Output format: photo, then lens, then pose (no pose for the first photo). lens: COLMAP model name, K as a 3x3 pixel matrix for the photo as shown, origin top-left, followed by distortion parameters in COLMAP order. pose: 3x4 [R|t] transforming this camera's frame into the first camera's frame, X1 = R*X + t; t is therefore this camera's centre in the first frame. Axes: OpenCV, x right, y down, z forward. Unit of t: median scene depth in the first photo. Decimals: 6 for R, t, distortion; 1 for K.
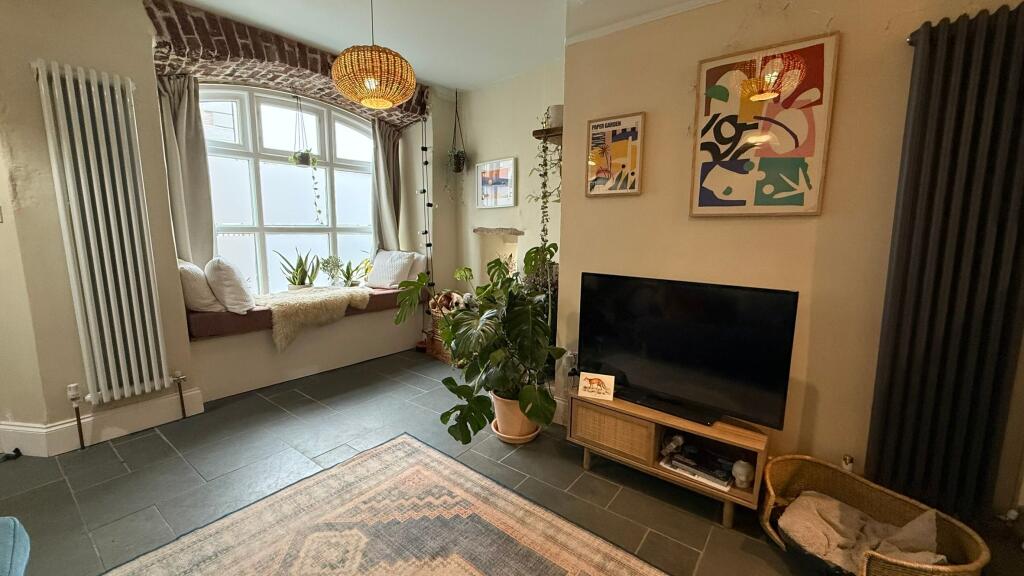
lens RADIAL K [[408.8, 0, 508.9], [0, 408.8, 287.2], [0, 0, 1]] dist [0.002608, 0.000495]
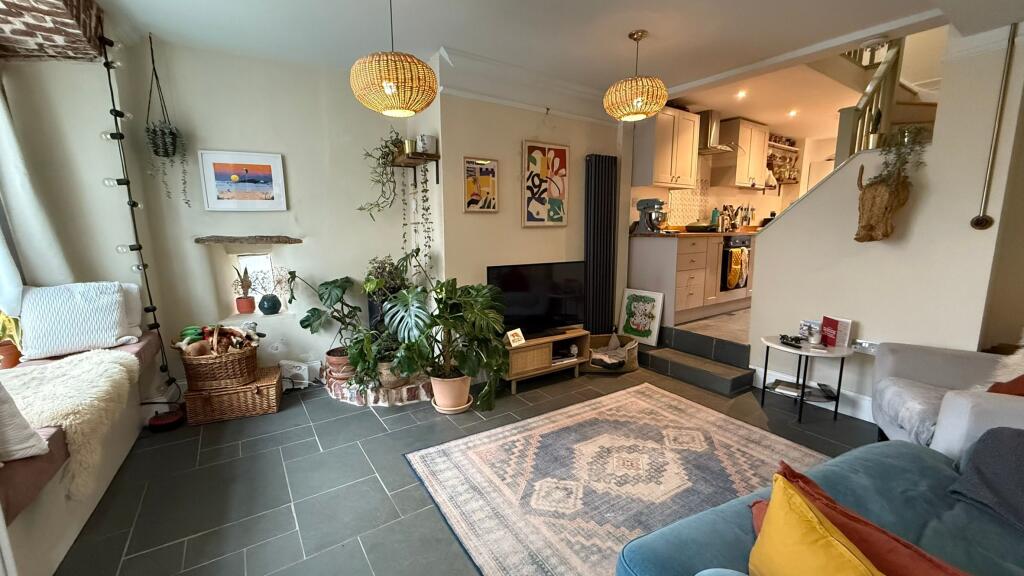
lens RADIAL K [[408.8, 0, 509.6], [0, 408.8, 287.0], [0, 0, 1]] dist [0.002608, 0.000495]
pose [[0.318864, -0.155041, 0.935034, -1.182368], [0.140965, 0.983316, 0.114975, -0.124440], [-0.937259, 0.095146, 0.335399, 0.476831]]
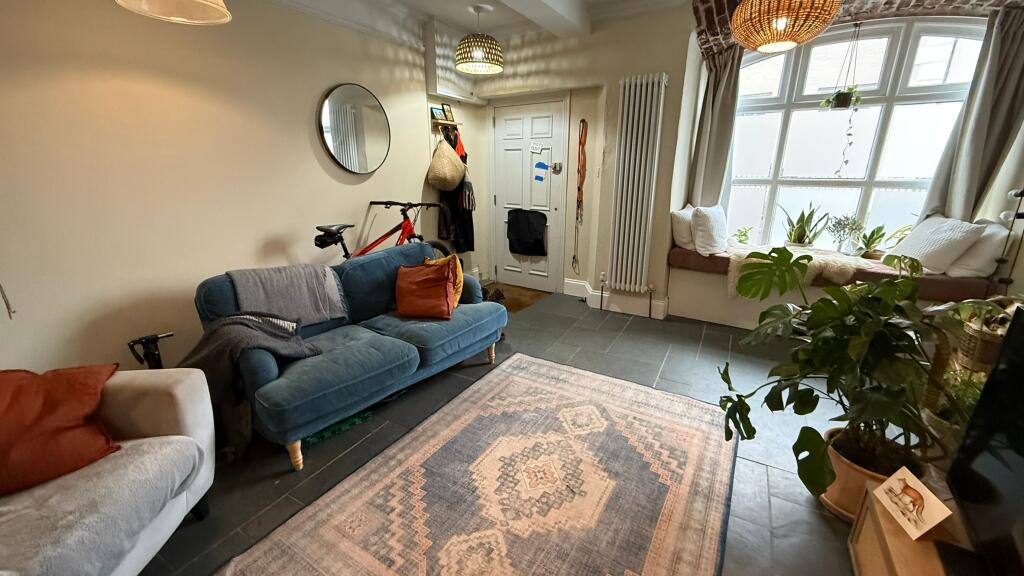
lens RADIAL K [[408.8, 0, 505.9], [0, 408.8, 286.8], [0, 0, 1]] dist [0.002608, 0.000495]
pose [[0.125774, 0.277451, -0.952471, 0.583062], [-0.138759, 0.955578, 0.260032, -0.104239], [0.982307, 0.099459, 0.158686, 0.336789]]
